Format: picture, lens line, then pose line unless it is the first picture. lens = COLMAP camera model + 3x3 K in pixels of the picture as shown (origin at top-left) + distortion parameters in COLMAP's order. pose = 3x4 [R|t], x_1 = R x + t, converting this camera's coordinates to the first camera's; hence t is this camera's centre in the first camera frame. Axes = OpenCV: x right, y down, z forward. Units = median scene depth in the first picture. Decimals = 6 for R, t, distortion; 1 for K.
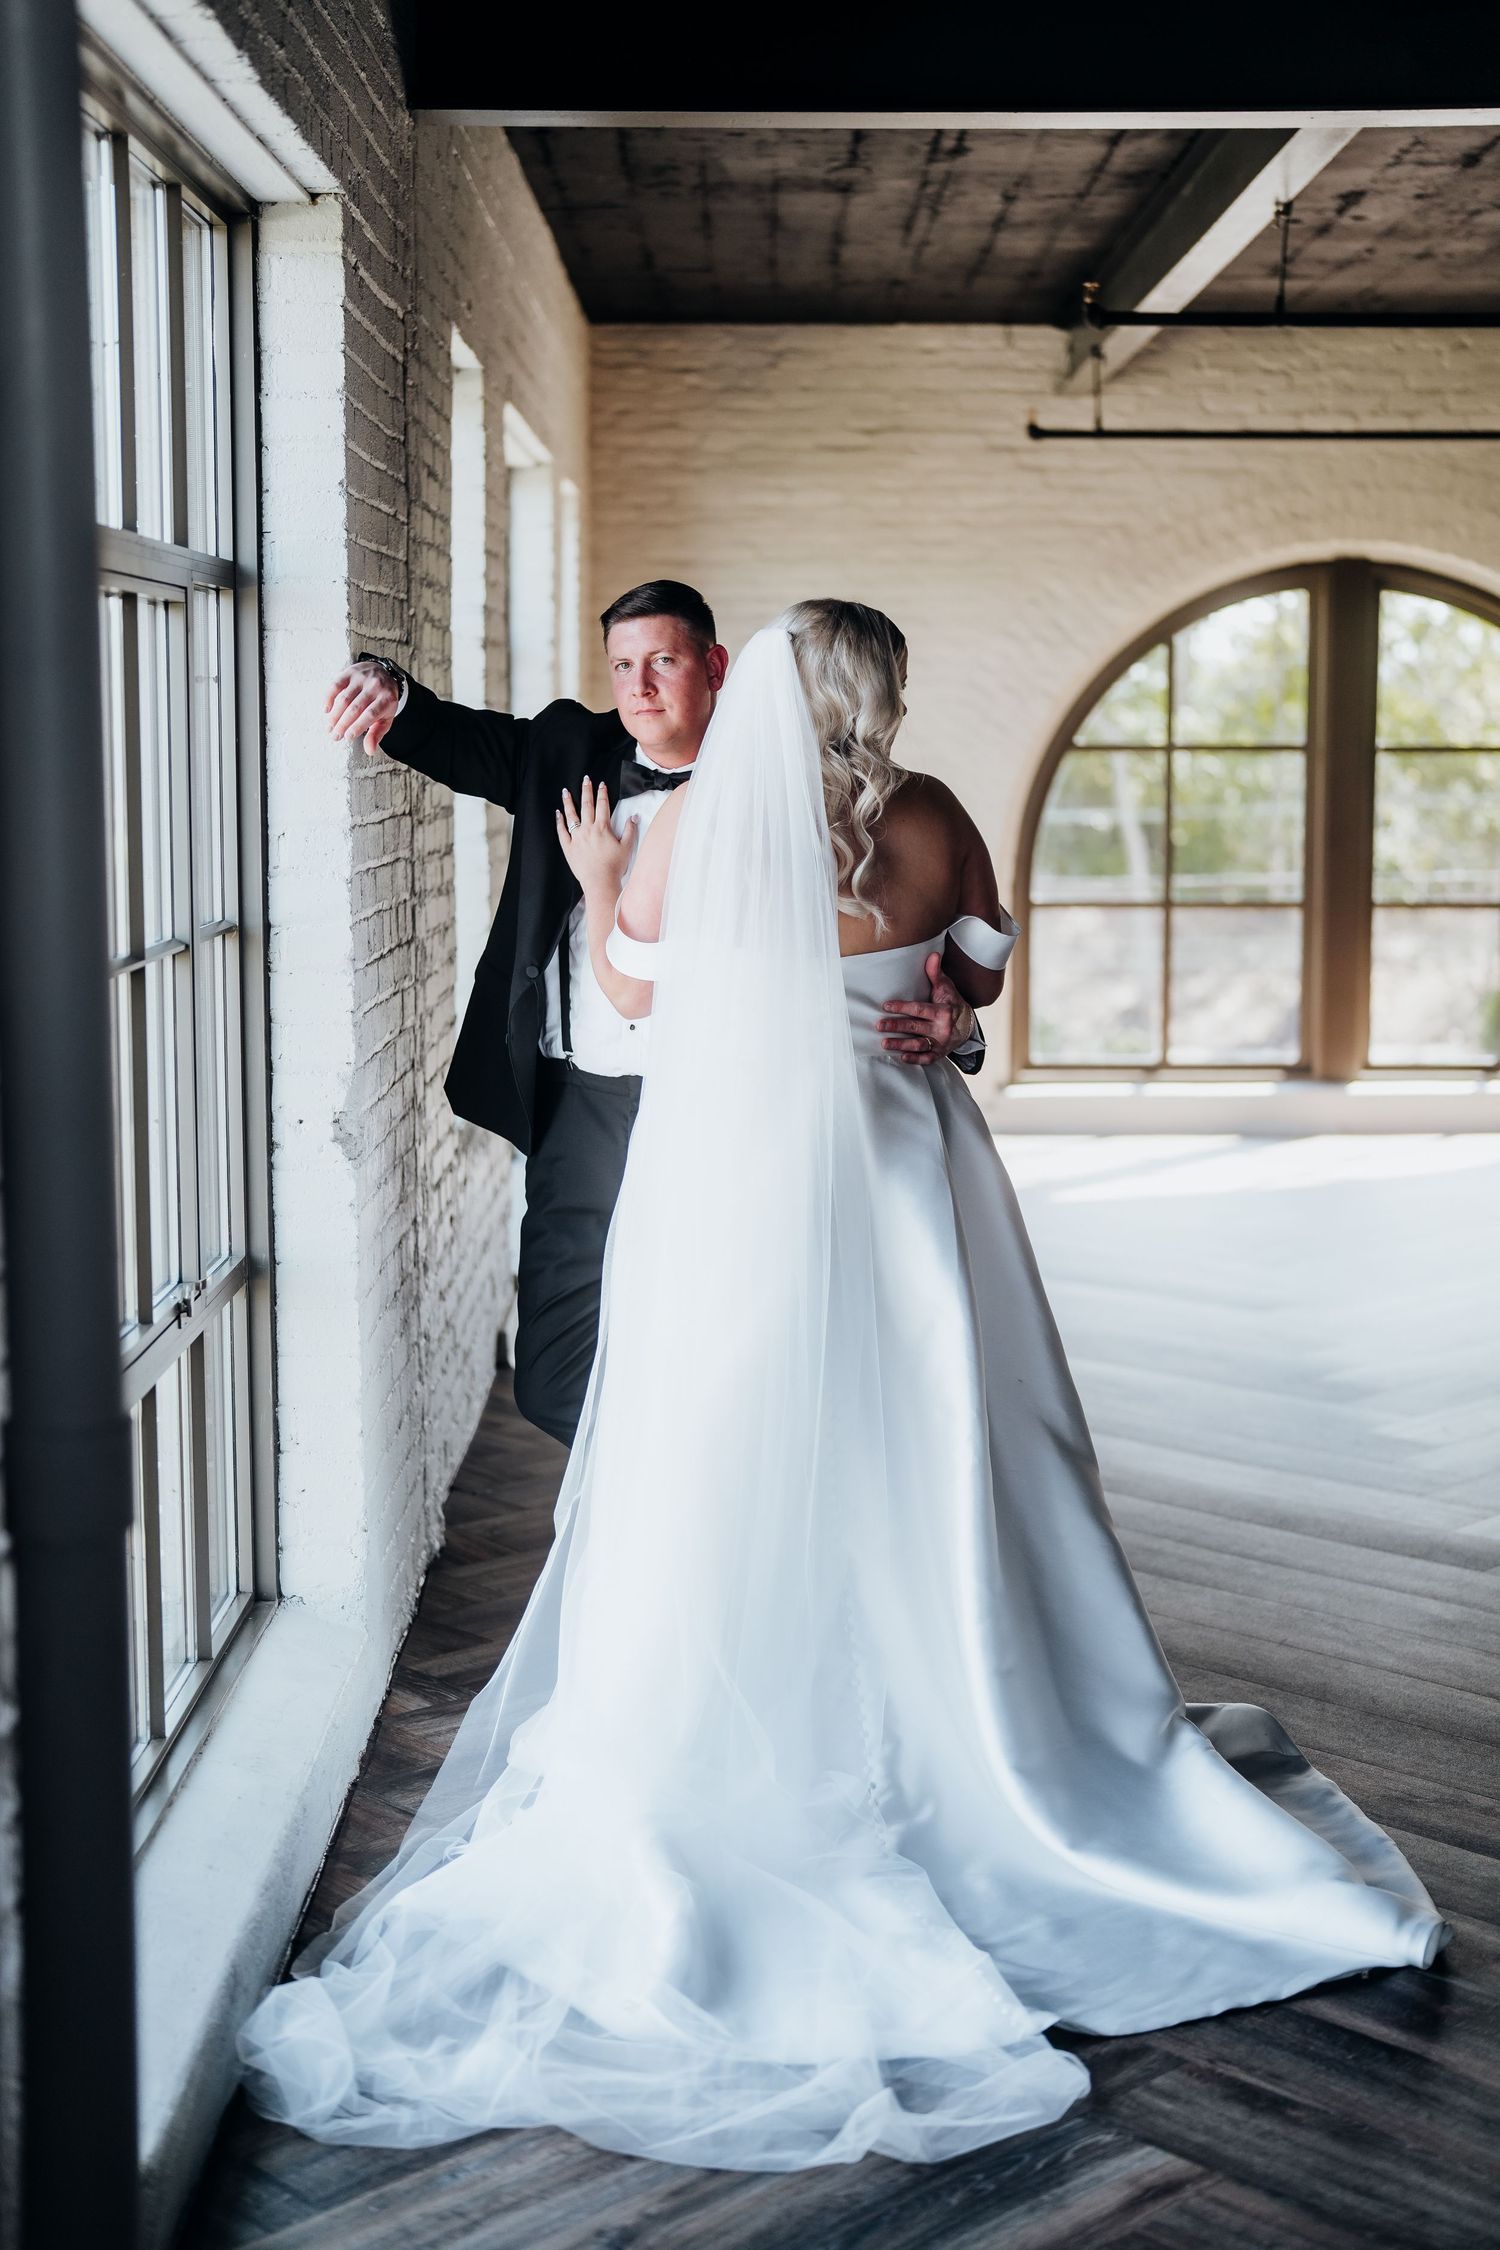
lens RADIAL K [[3120.8, 0, 750.0], [0, 3120.8, 1125.0], [0, 0, 1]] dist [-0.109974, 0.823577]
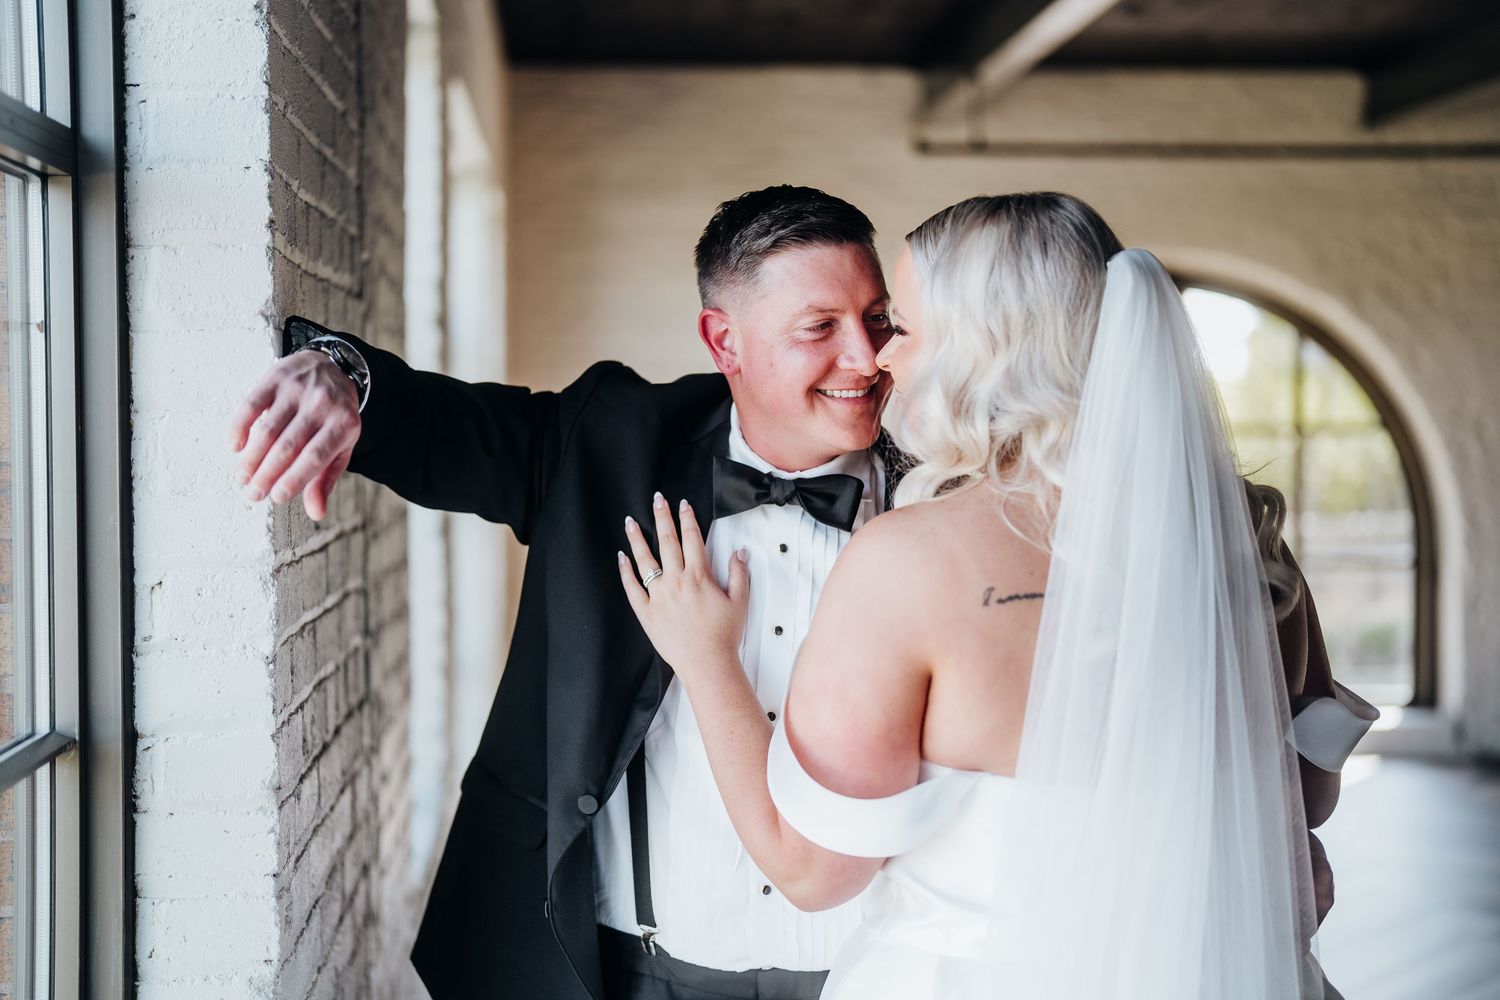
lens RADIAL K [[2080.6, 0, 721.3], [0, 2080.6, 501.1], [0, 0, 1]] dist [-0.109974, 0.823577]
pose [[0.997259, -0.006675, 0.073683, -0.071912], [0.013092, 0.996127, -0.086941, -0.073852], [-0.072817, 0.087668, 0.993485, 0.599613]]
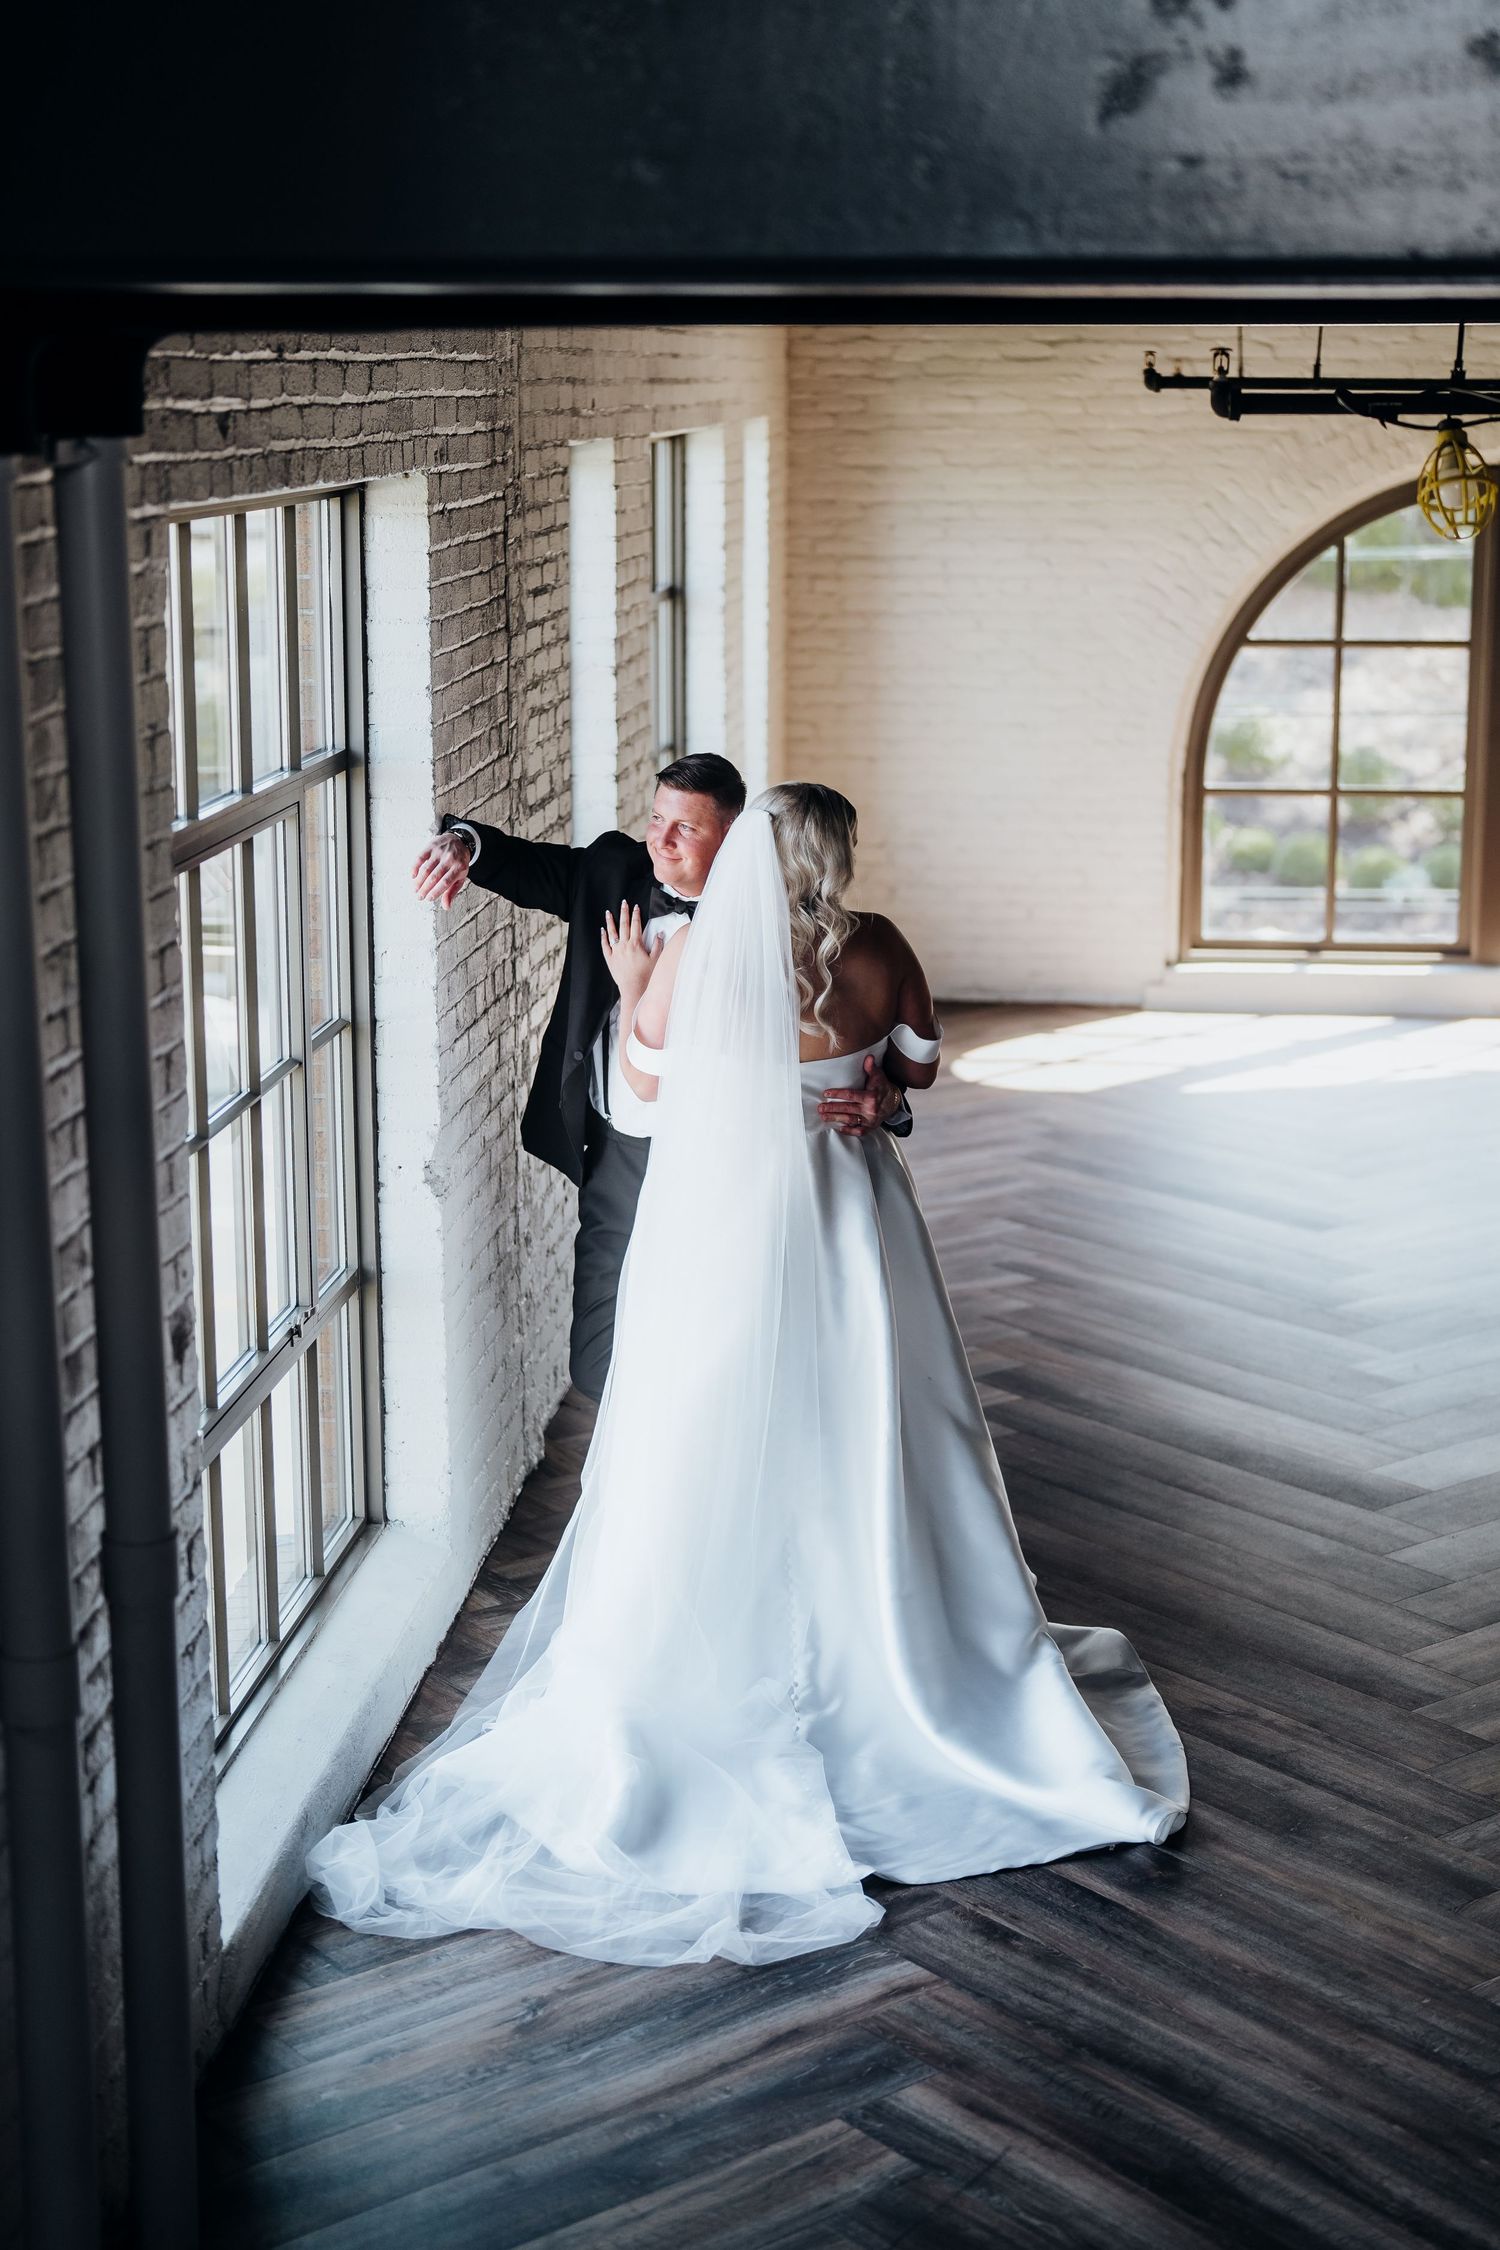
lens RADIAL K [[3391.0, 0, 750.0], [0, 3391.0, 1125.0], [0, 0, 1]] dist [-0.111493, 0.932046]
pose [[0.994019, 0.022119, -0.106940, 0.158765], [-0.012285, 0.995706, 0.091757, -0.155442], [0.108511, -0.089895, 0.990022, -0.407029]]
